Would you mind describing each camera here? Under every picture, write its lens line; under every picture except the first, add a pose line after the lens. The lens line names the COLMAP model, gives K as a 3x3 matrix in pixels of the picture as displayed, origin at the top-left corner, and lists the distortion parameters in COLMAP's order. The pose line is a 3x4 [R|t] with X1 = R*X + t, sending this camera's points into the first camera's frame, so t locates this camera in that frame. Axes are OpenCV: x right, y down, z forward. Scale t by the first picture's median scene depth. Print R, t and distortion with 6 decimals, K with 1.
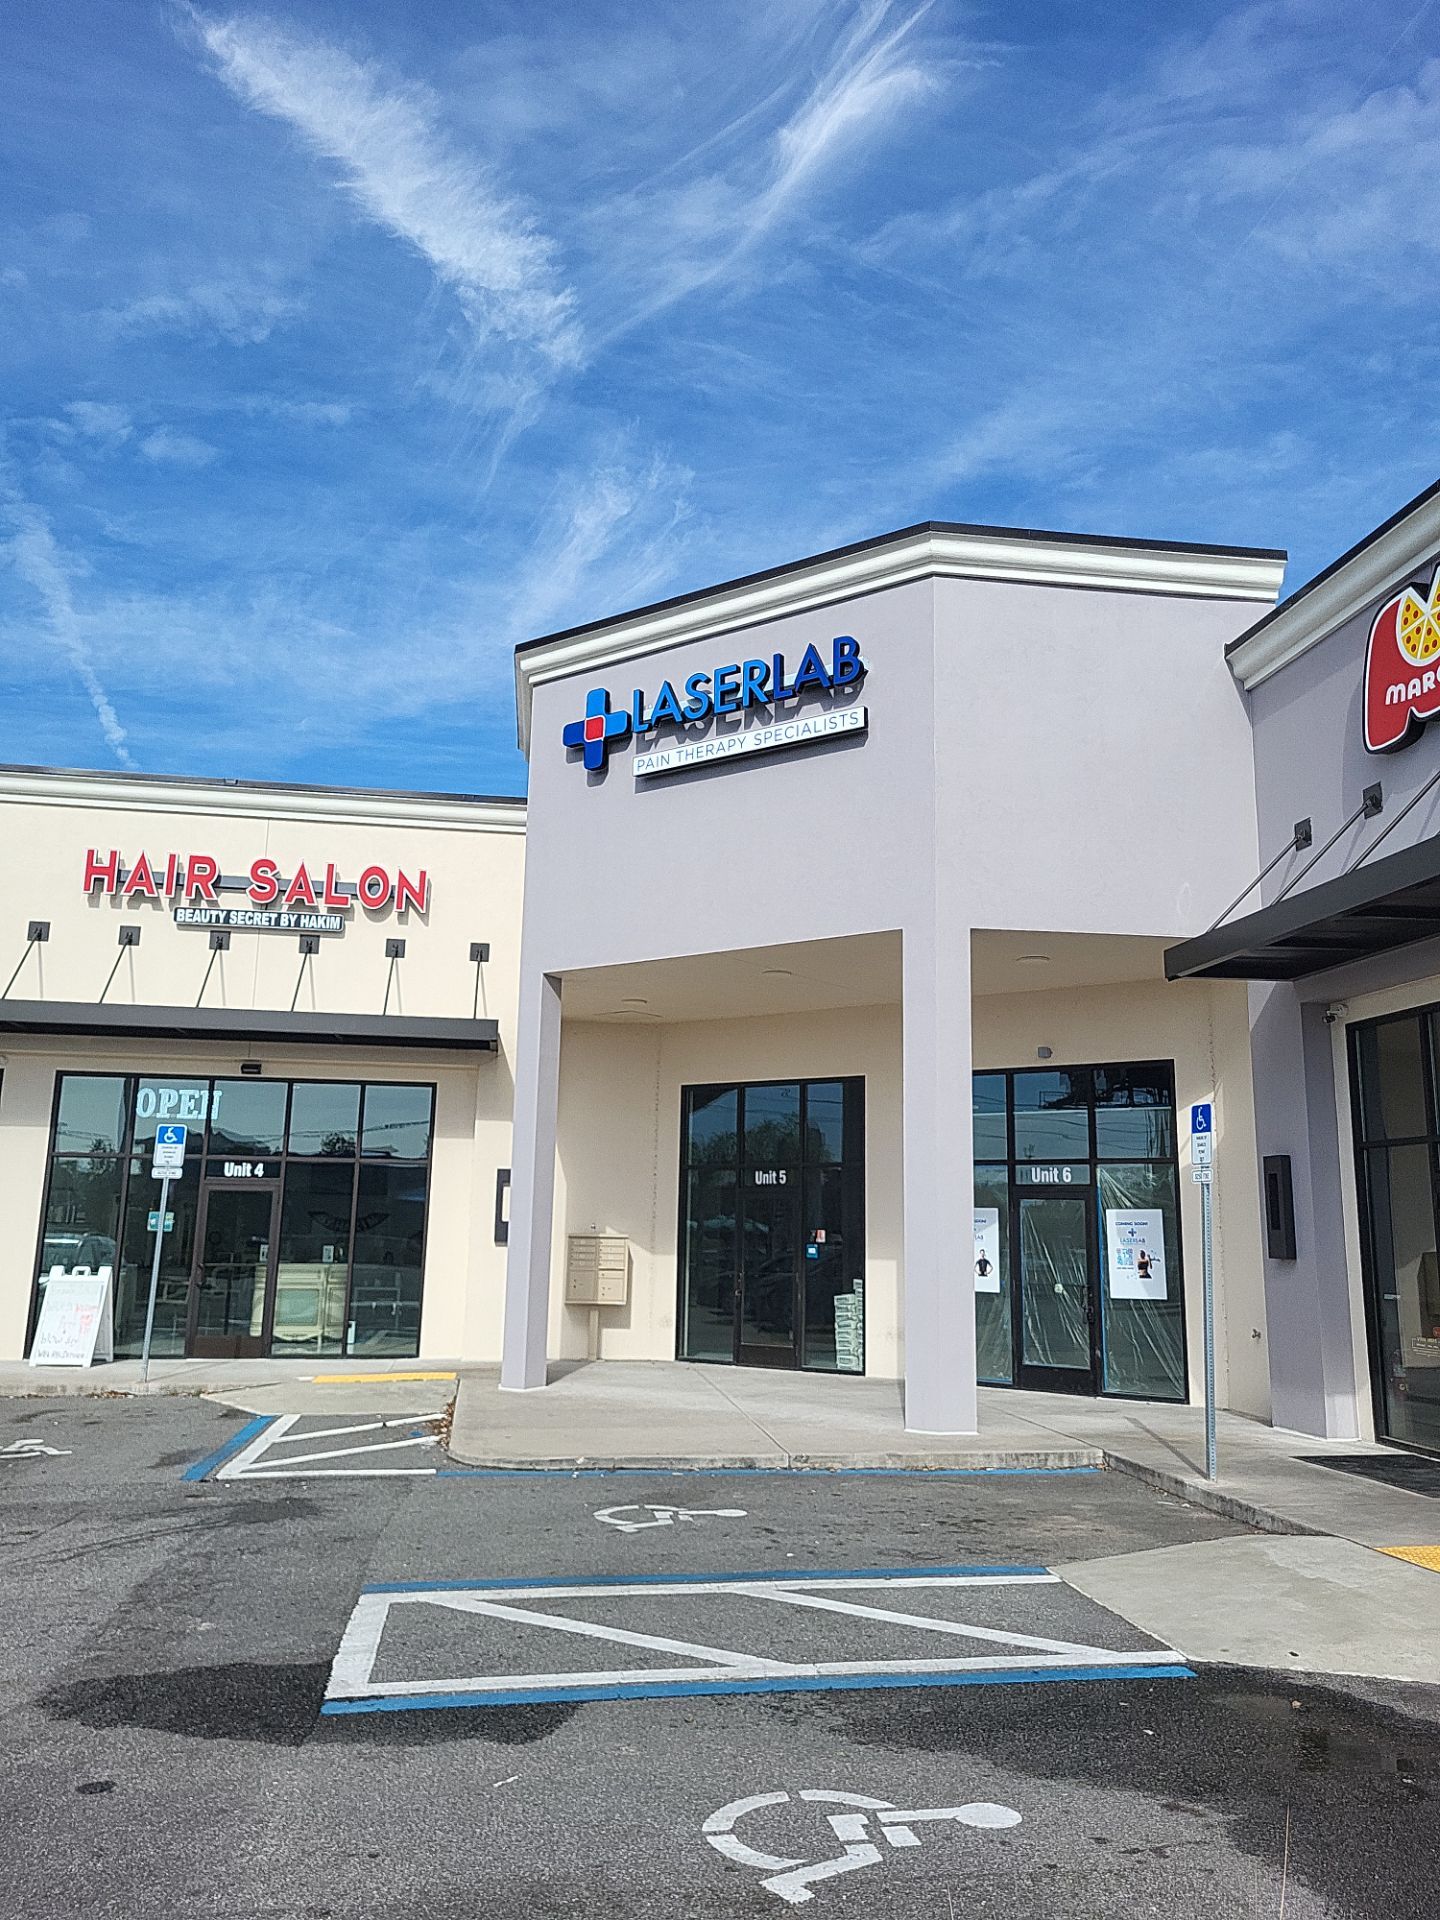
lens RADIAL K [[1445.2, 0, 738.7], [0, 1445.2, 956.7], [0, 0, 1]] dist [0.033952, -0.002626]
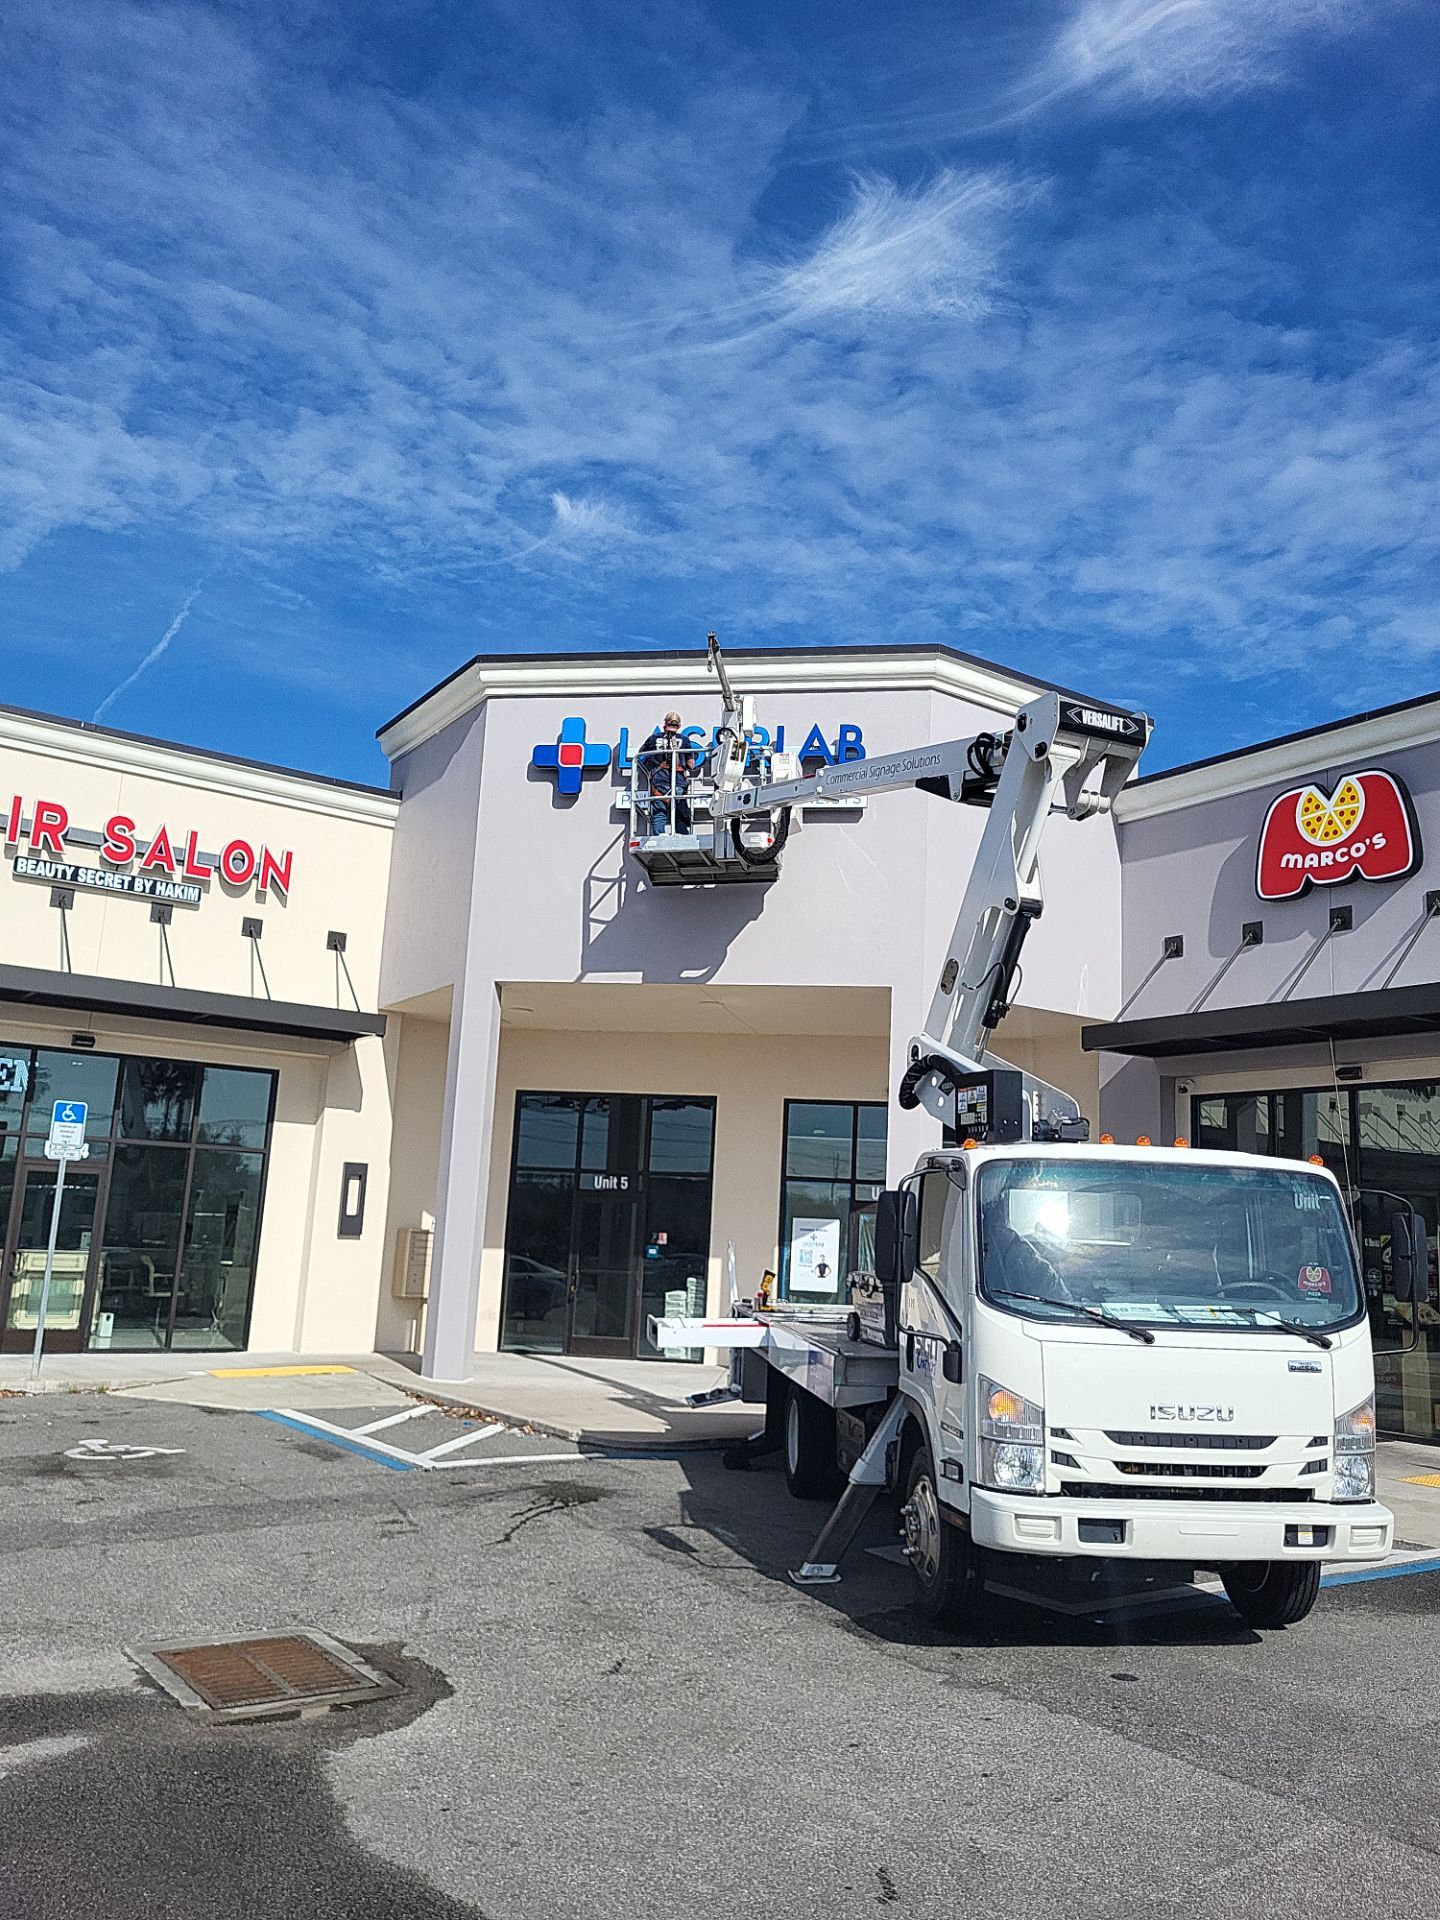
lens RADIAL K [[1444.5, 0, 735.3], [0, 1444.5, 981.8], [0, 0, 1]] dist [0.034213, -0.003067]
pose [[0.901838, 0.101377, 0.420013, -0.373578], [-0.112379, 0.993664, 0.001459, -0.008196], [-0.417204, -0.048517, 0.907517, -0.009582]]
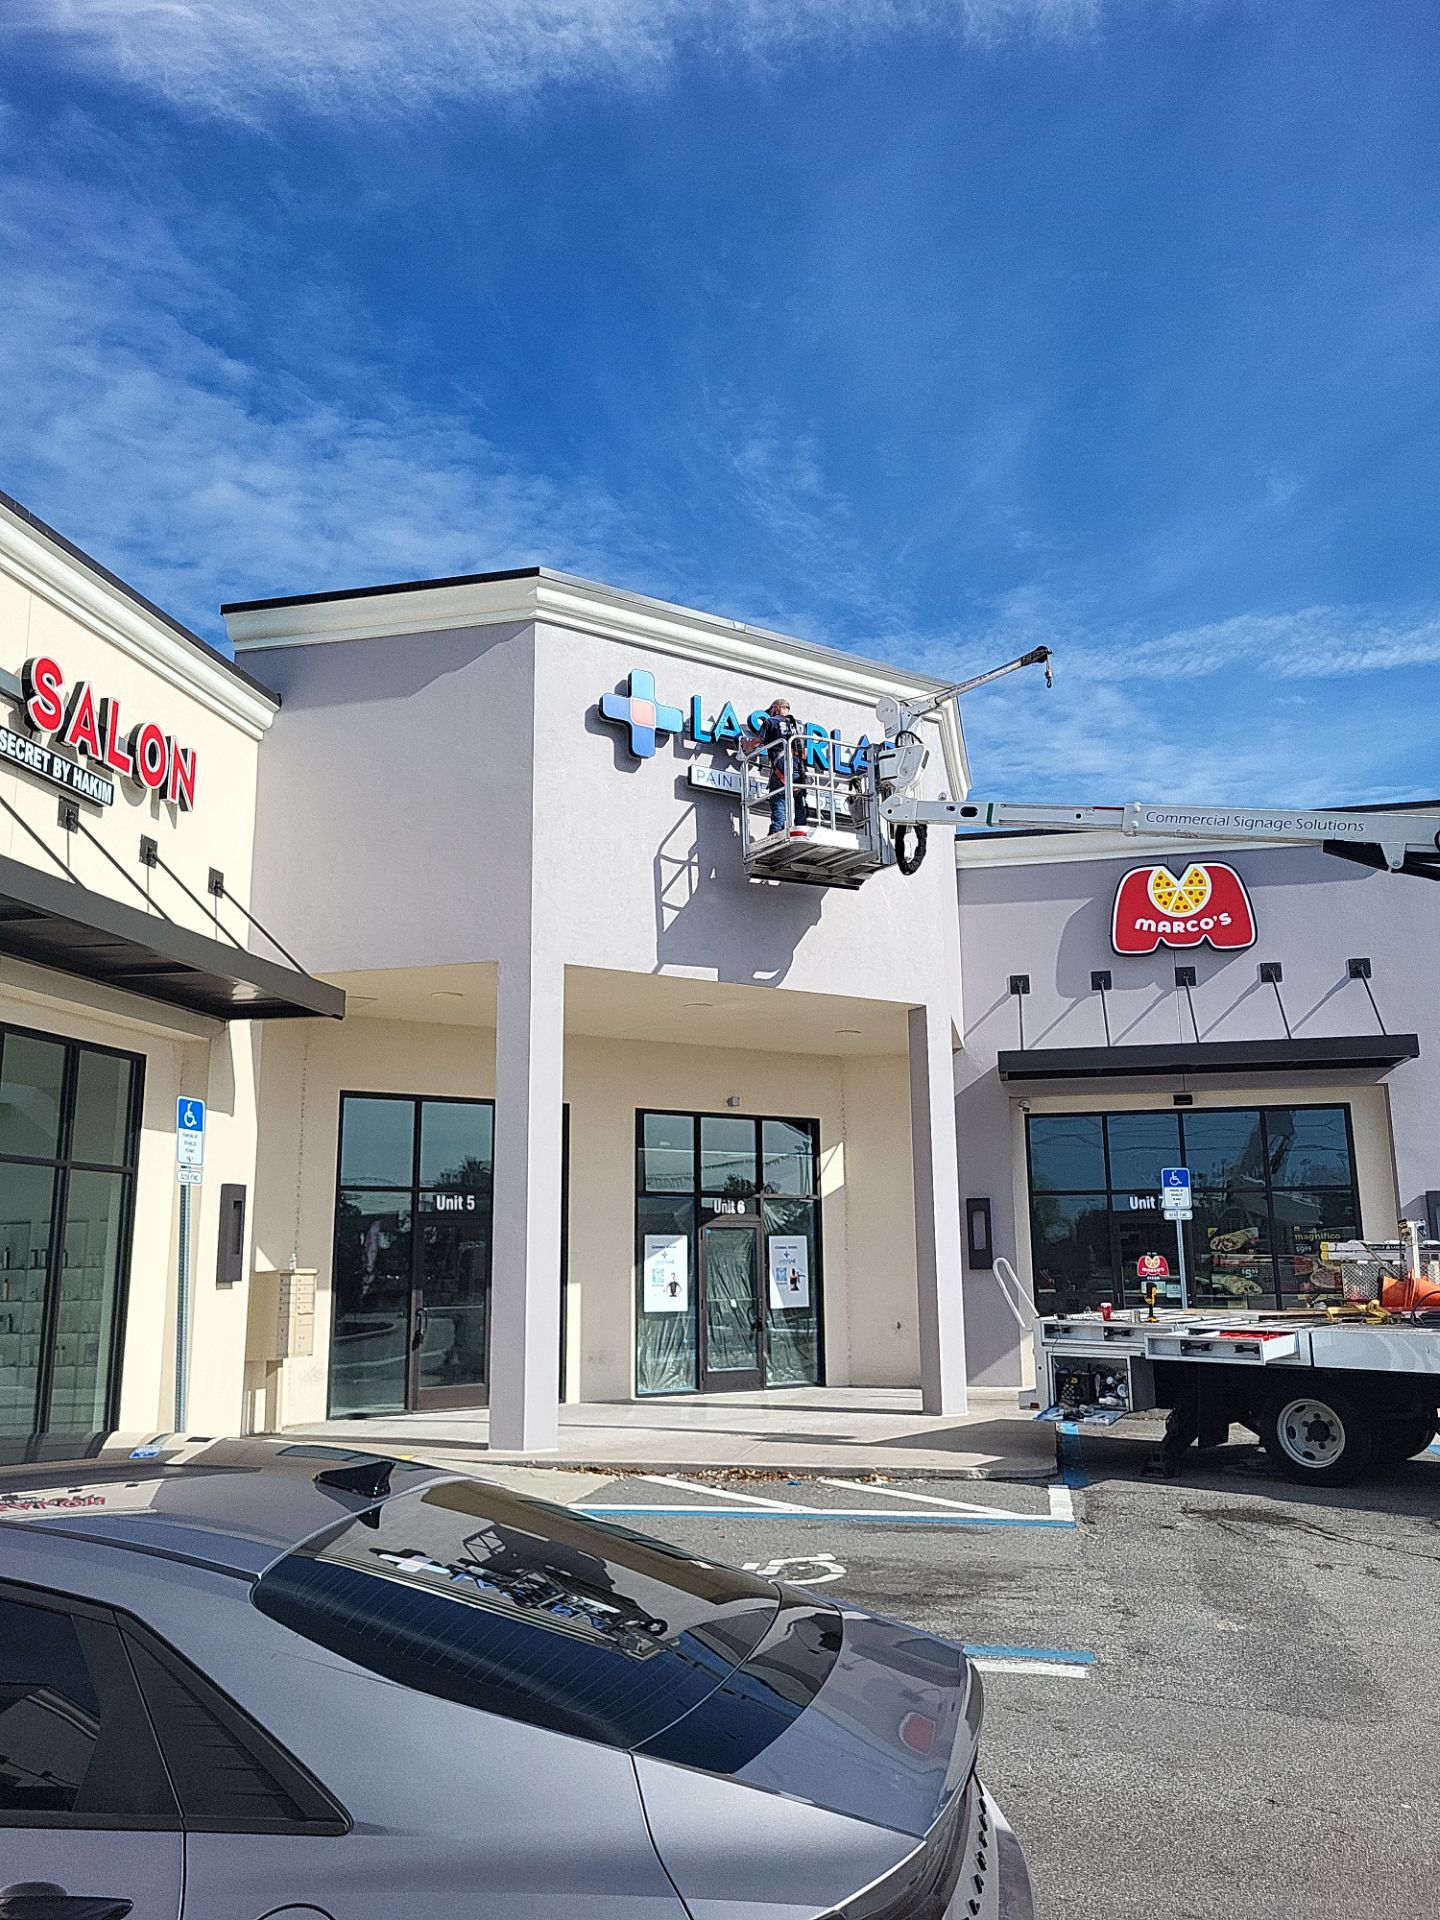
lens RADIAL K [[1447.1, 0, 717.8], [0, 1447.1, 981.4], [0, 0, 1]] dist [0.029004, -0.001194]
pose [[0.366290, 0.159890, 0.916661, -0.804779], [-0.159117, 0.981379, -0.107597, 0.090246], [-0.916795, -0.106445, 0.384911, 0.525696]]
